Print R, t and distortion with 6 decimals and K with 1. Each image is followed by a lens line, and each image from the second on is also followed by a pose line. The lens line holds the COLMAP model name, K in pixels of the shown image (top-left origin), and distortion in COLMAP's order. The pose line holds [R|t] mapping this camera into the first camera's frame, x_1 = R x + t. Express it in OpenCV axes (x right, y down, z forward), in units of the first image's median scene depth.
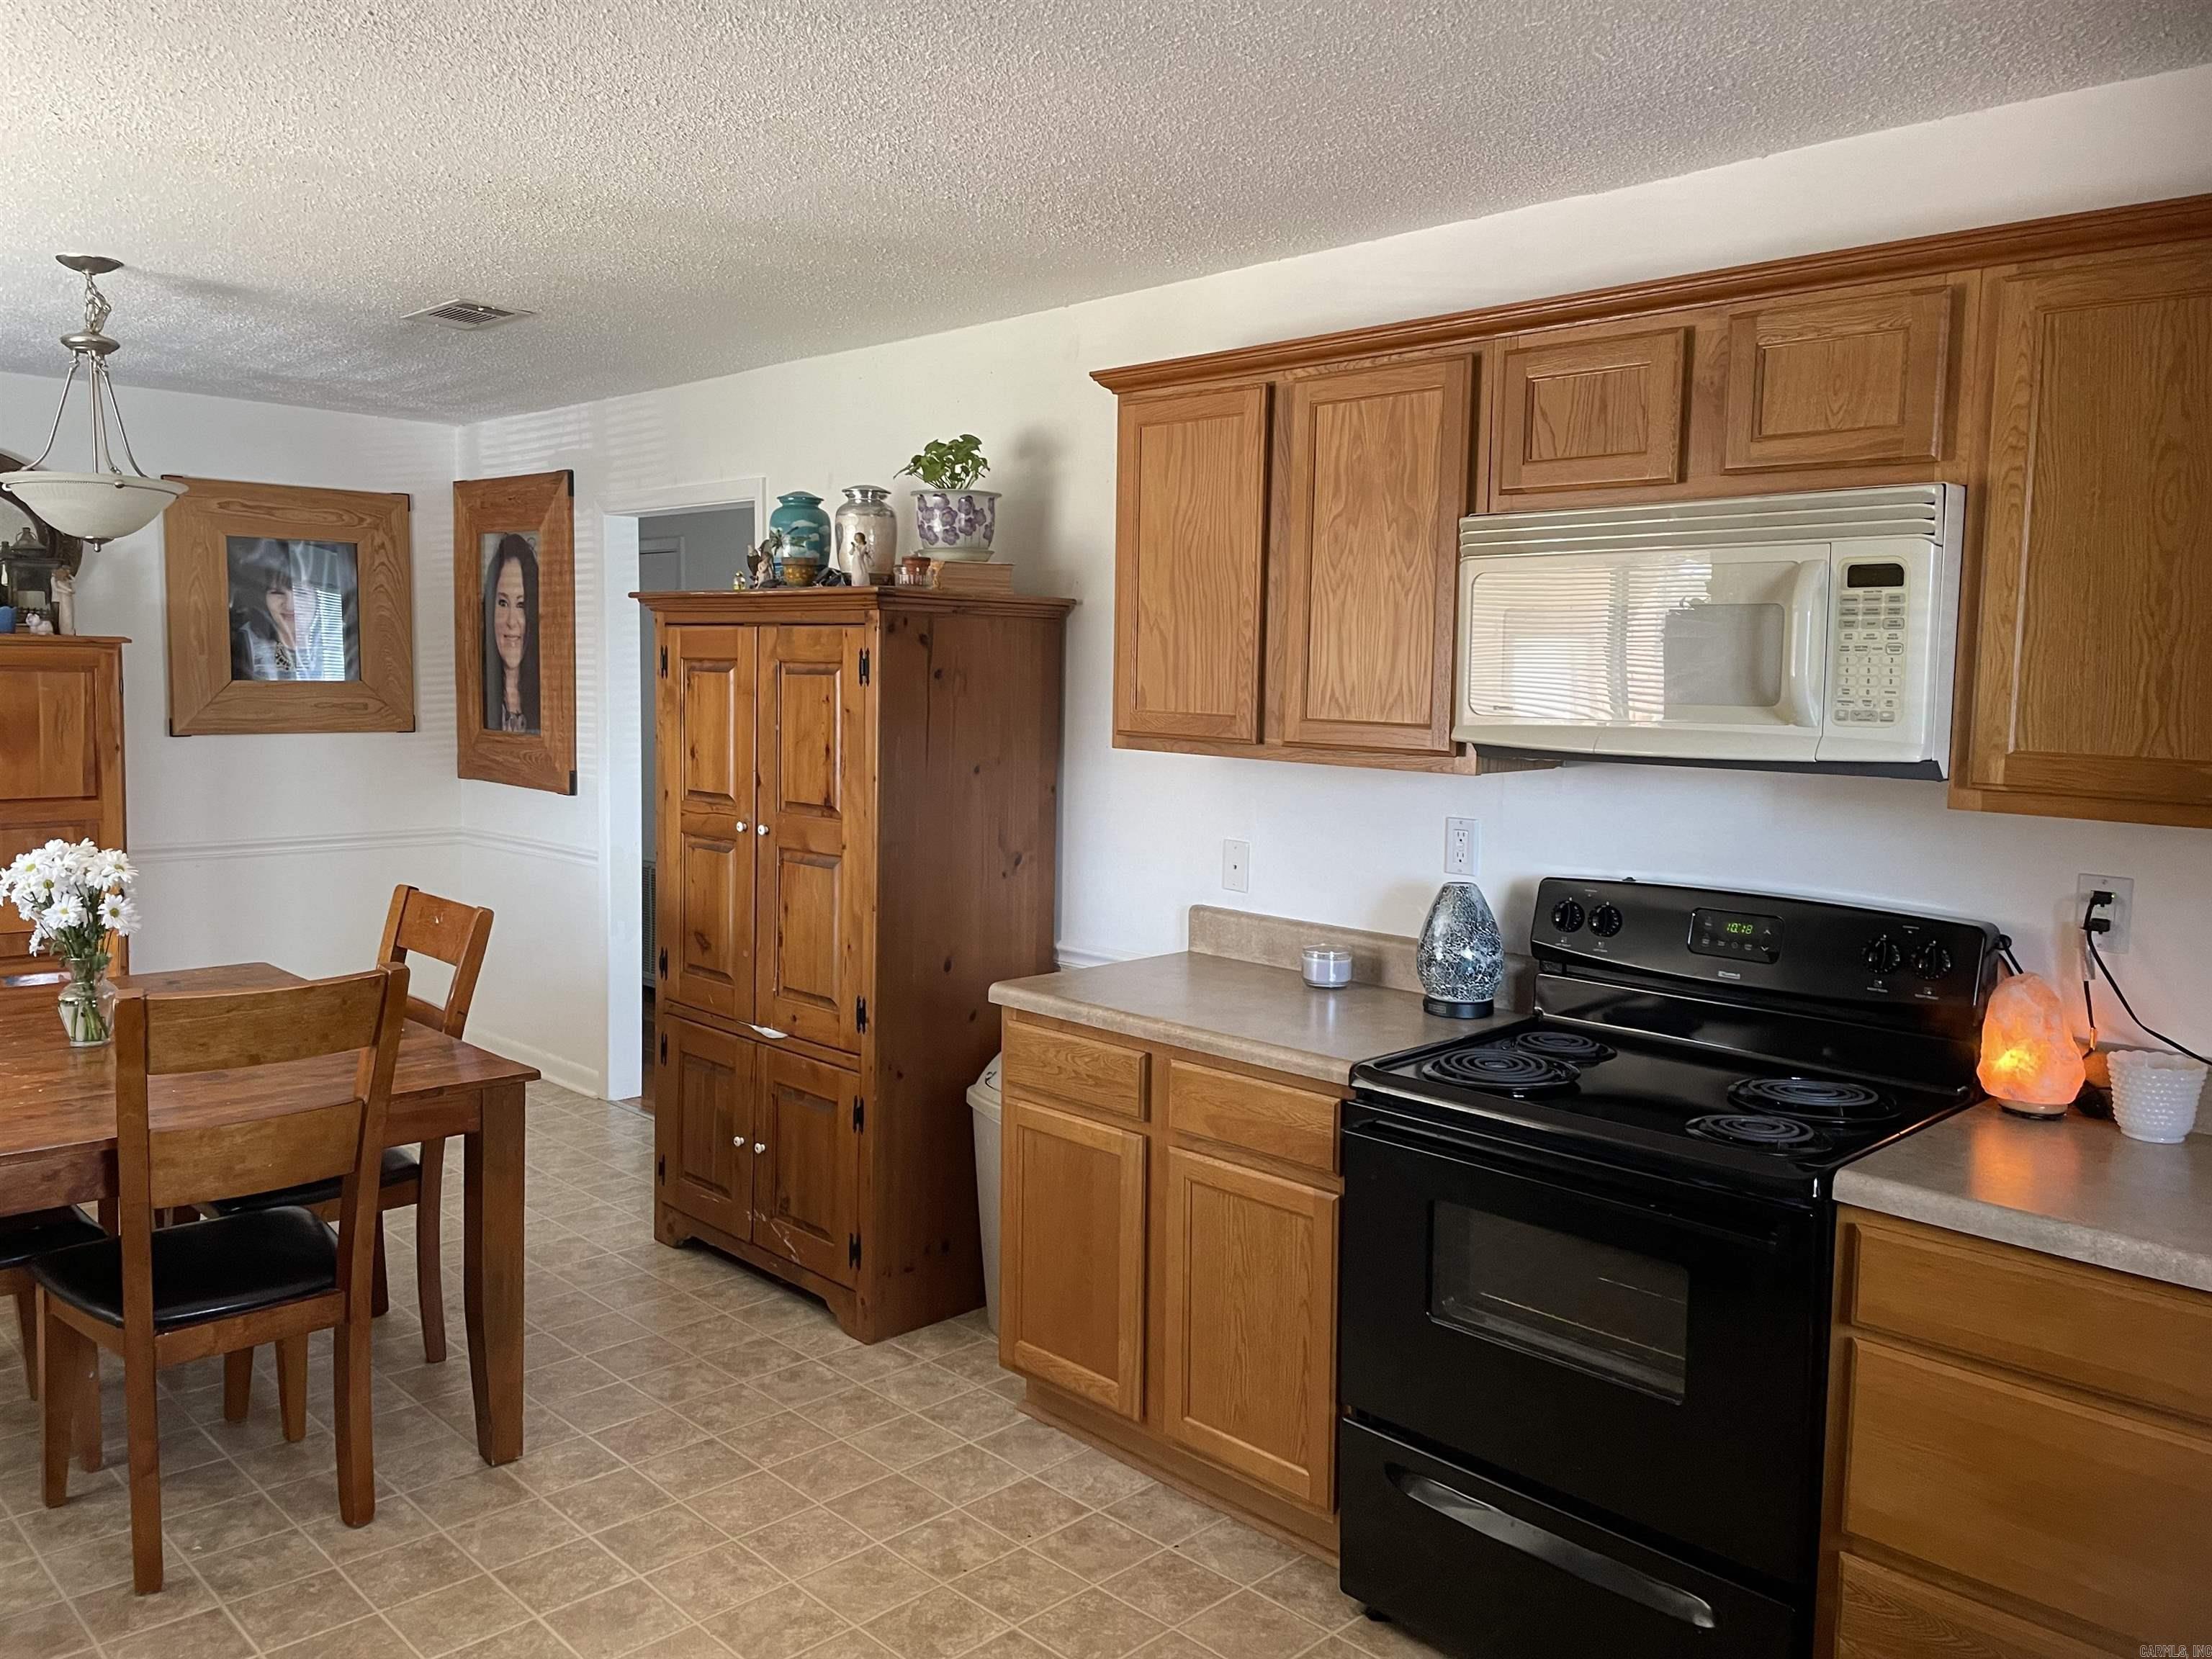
lens RADIAL K [[1674.2, 0, 1112.9], [0, 1674.2, 810.3], [0, 0, 1]] dist [0.086876, -0.106100]
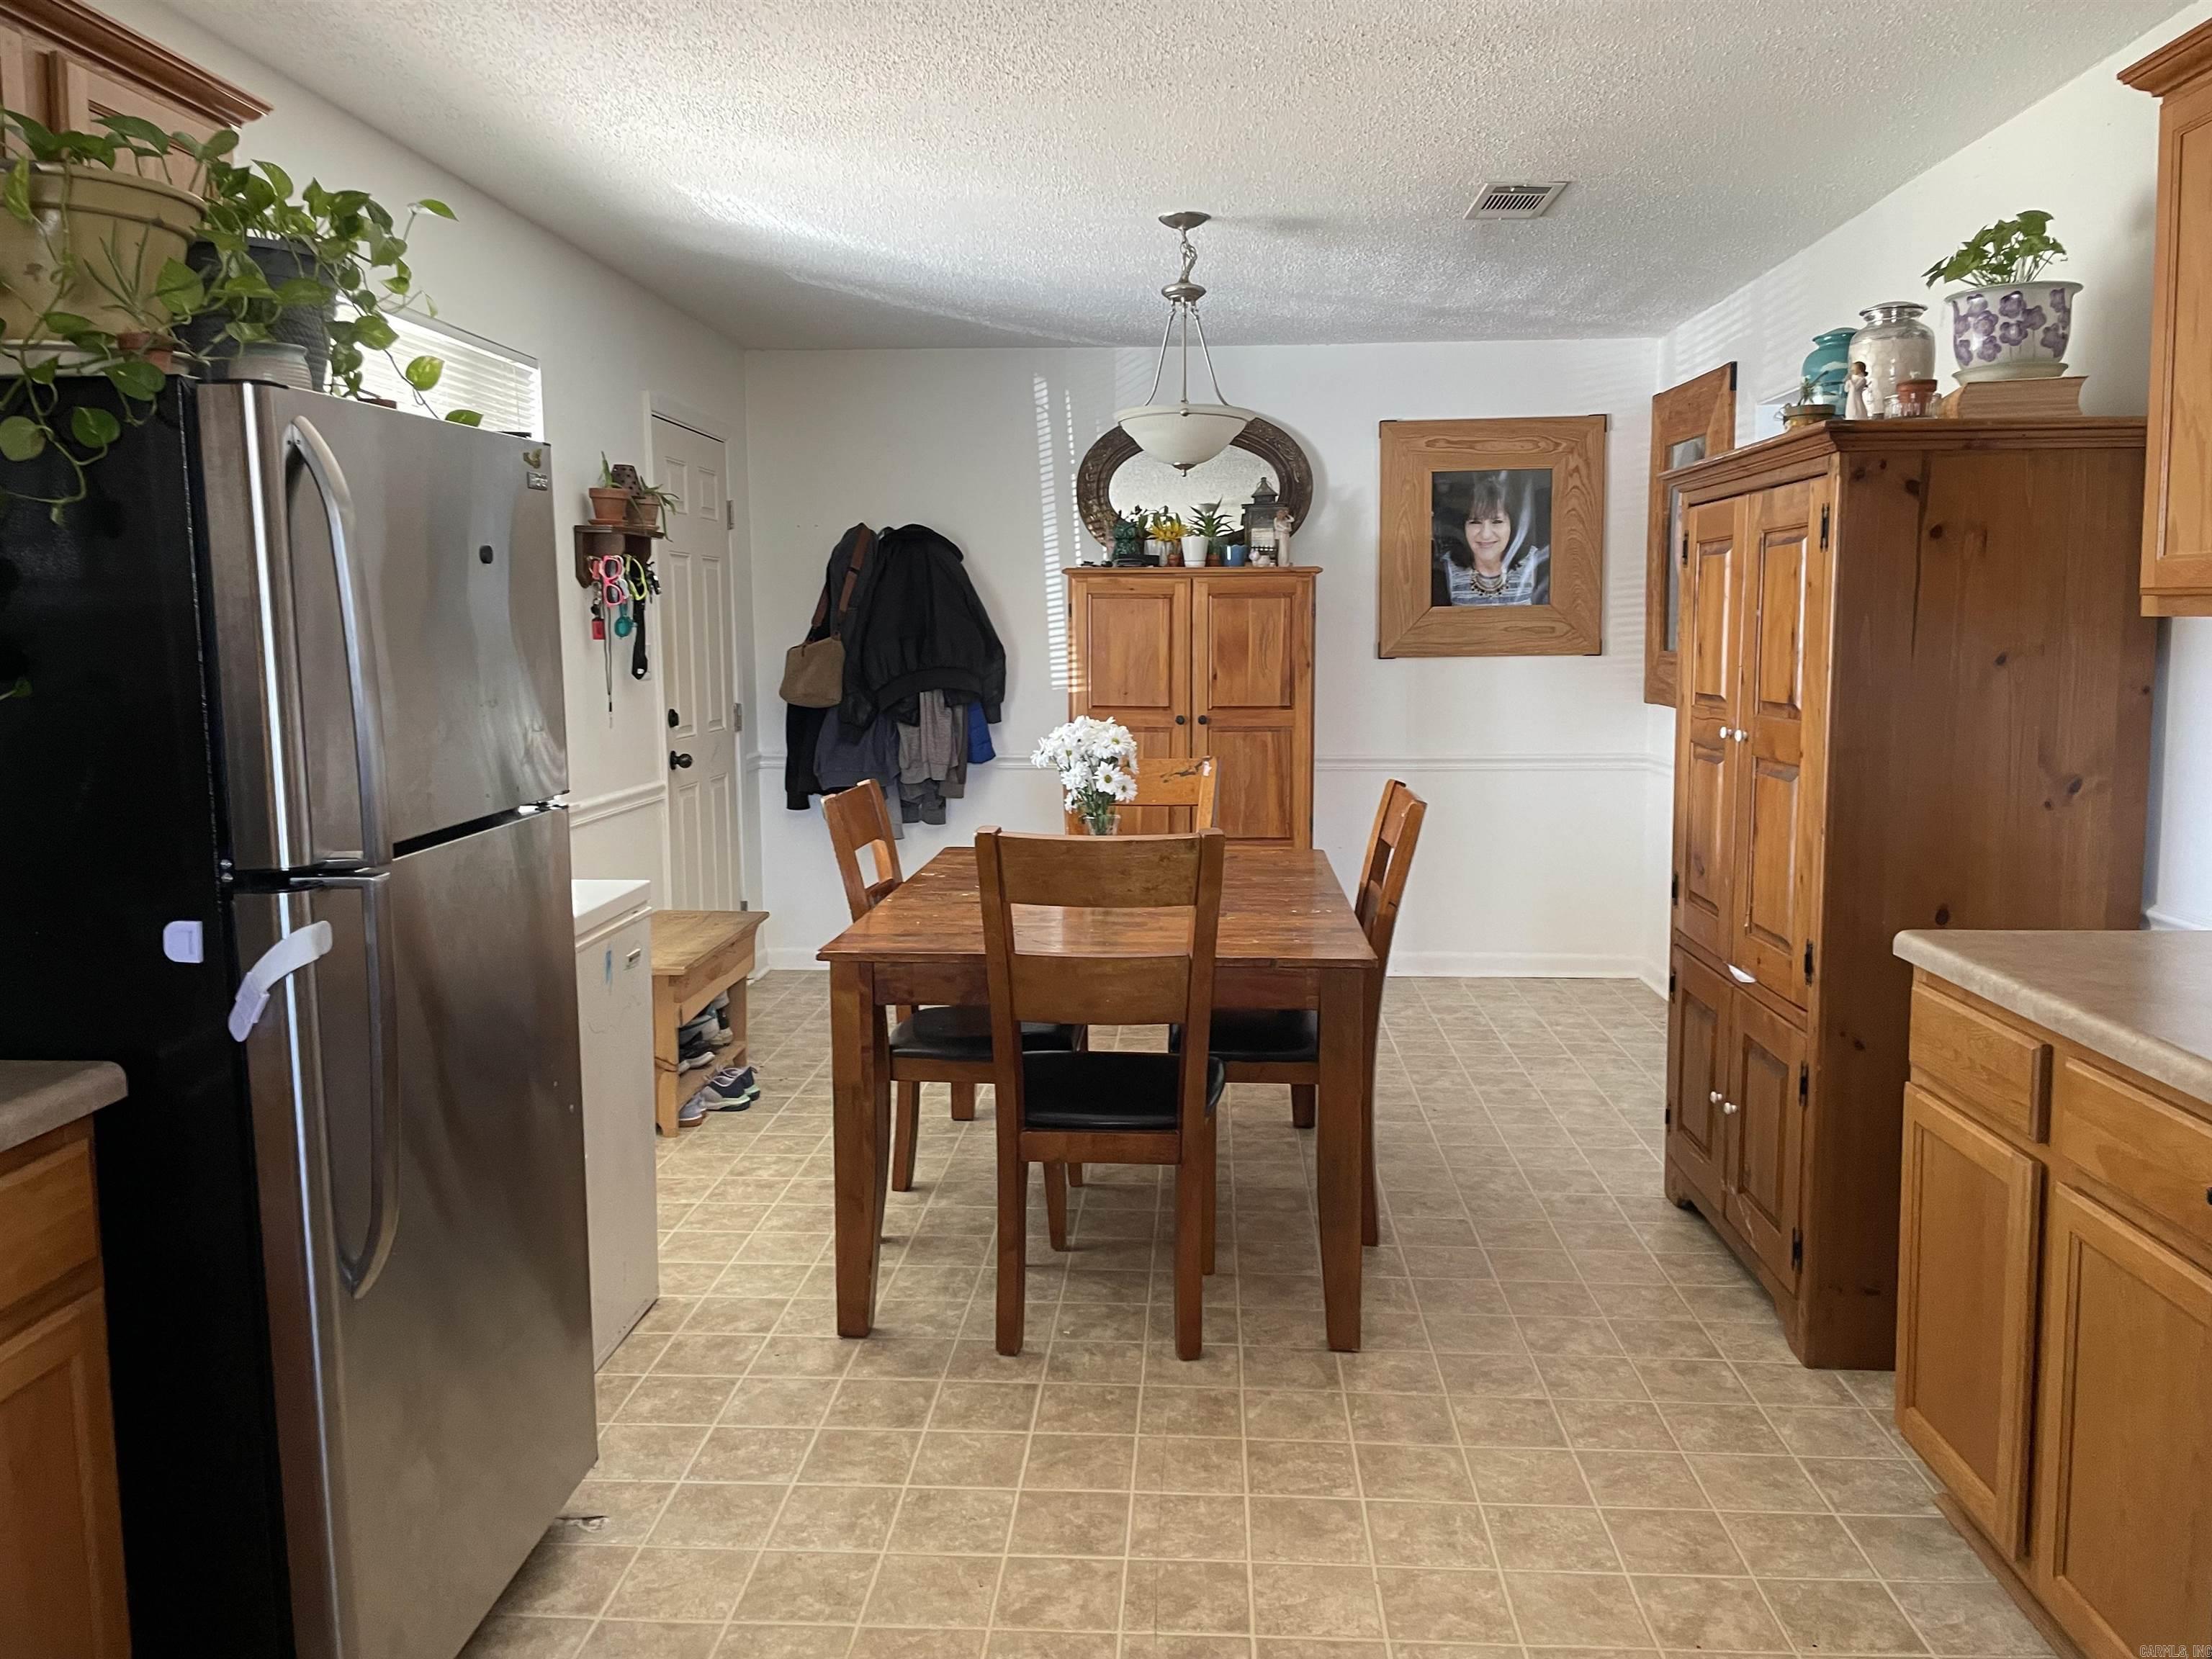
lens RADIAL K [[1674.2, 0, 1109.9], [0, 1674.2, 810.1], [0, 0, 1]] dist [0.086876, -0.106100]
pose [[0.671986, 0.058209, -0.738273, 0.218093], [-0.043970, 0.998283, 0.038688, 0.031297], [0.739258, 0.006464, 0.673392, 0.197922]]
